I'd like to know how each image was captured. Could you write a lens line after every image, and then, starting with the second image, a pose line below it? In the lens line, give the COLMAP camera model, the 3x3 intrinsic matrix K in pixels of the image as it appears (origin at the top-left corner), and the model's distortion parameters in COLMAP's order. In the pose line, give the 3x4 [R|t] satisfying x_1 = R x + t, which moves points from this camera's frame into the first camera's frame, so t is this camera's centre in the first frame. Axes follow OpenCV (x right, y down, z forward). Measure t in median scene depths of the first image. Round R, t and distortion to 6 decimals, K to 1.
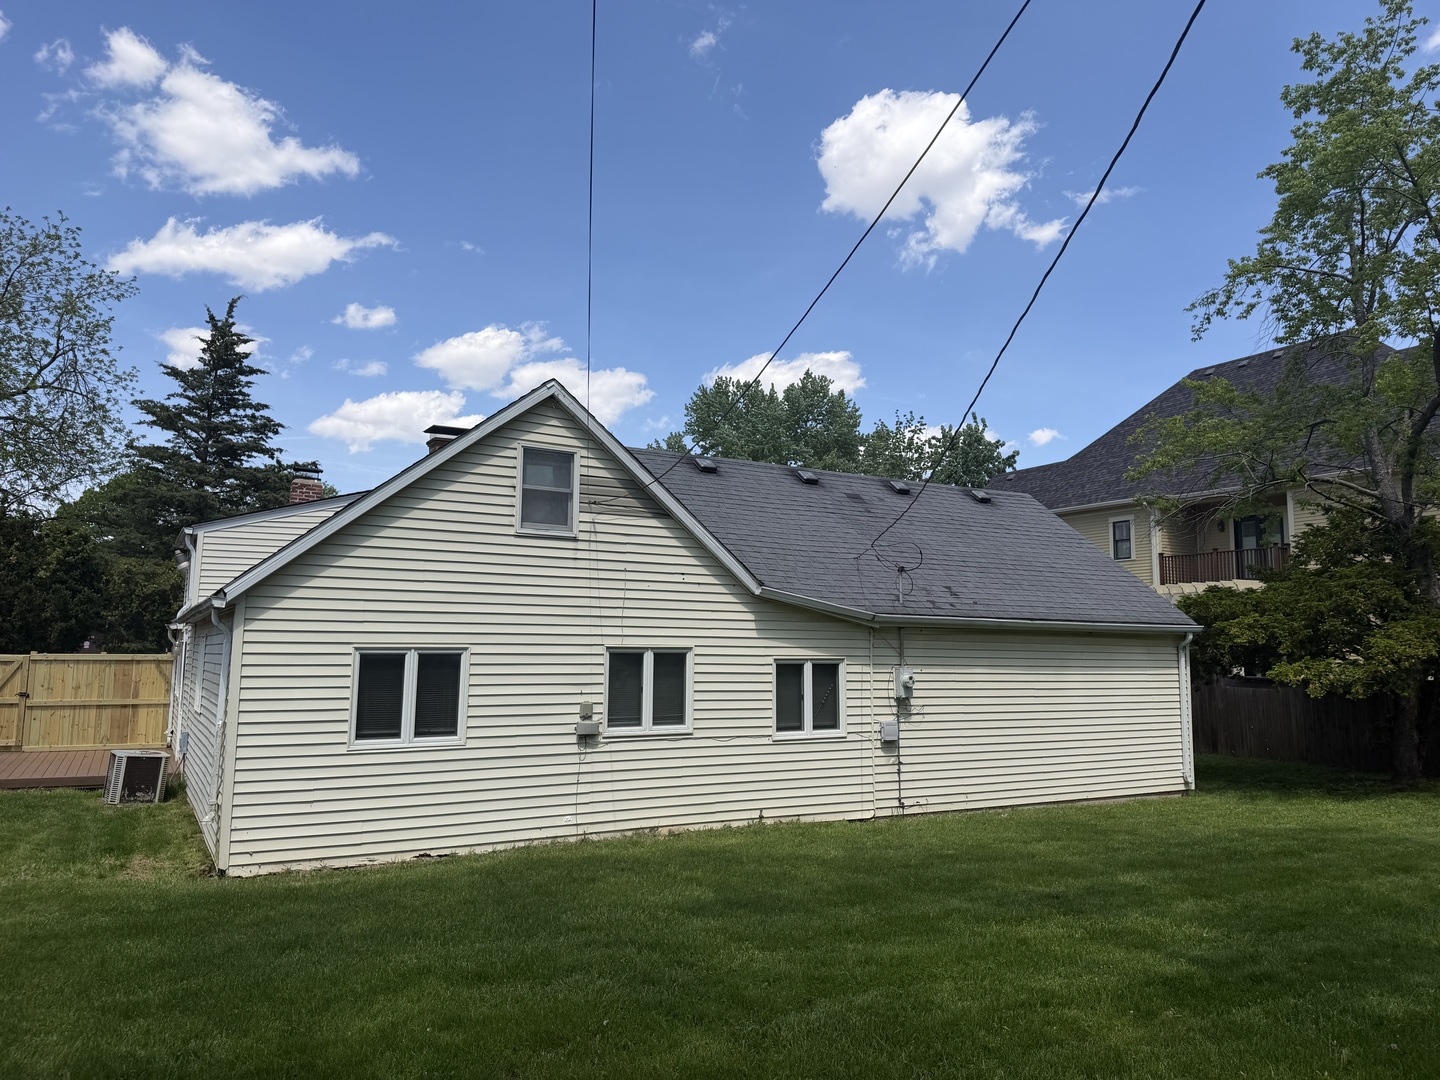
lens RADIAL K [[1001.7, 0, 720.0], [0, 1001.7, 540.0], [0, 0, 1]] dist [0.070794, -0.078171]
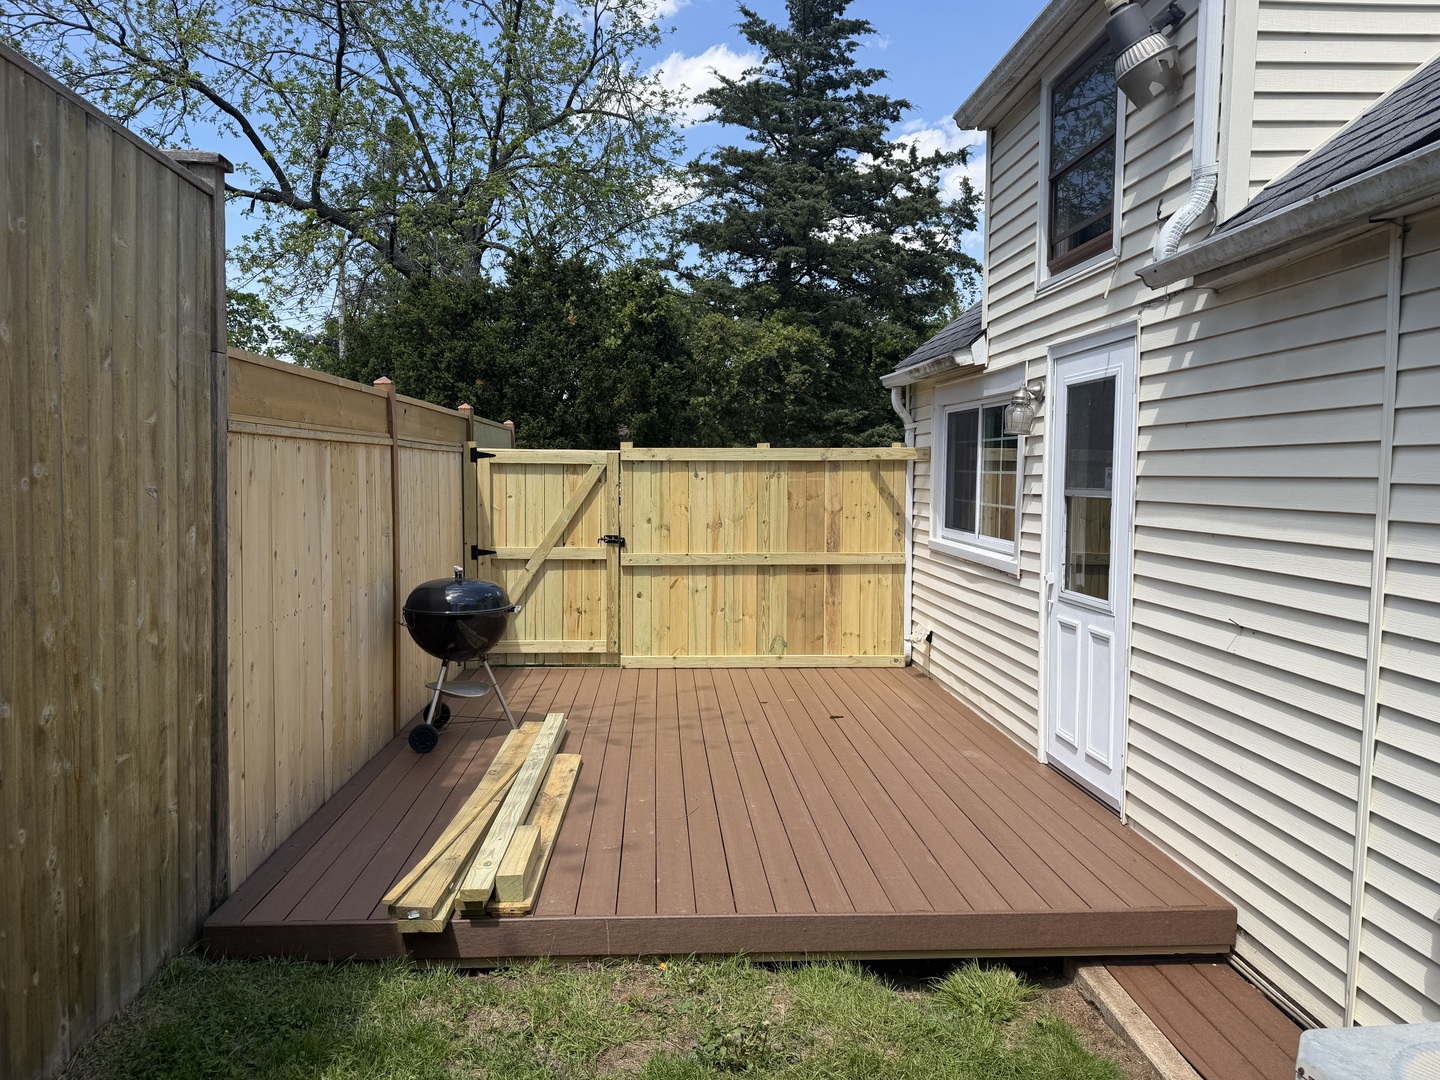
lens RADIAL K [[989.2, 0, 720.0], [0, 989.2, 540.0], [0, 0, 1]] dist [0.103670, -0.181735]
pose [[0.895242, 0.016849, -0.445262, -0.438530], [0.058735, 0.986103, 0.155407, 0.085052], [0.441693, -0.165279, 0.881811, 0.622238]]
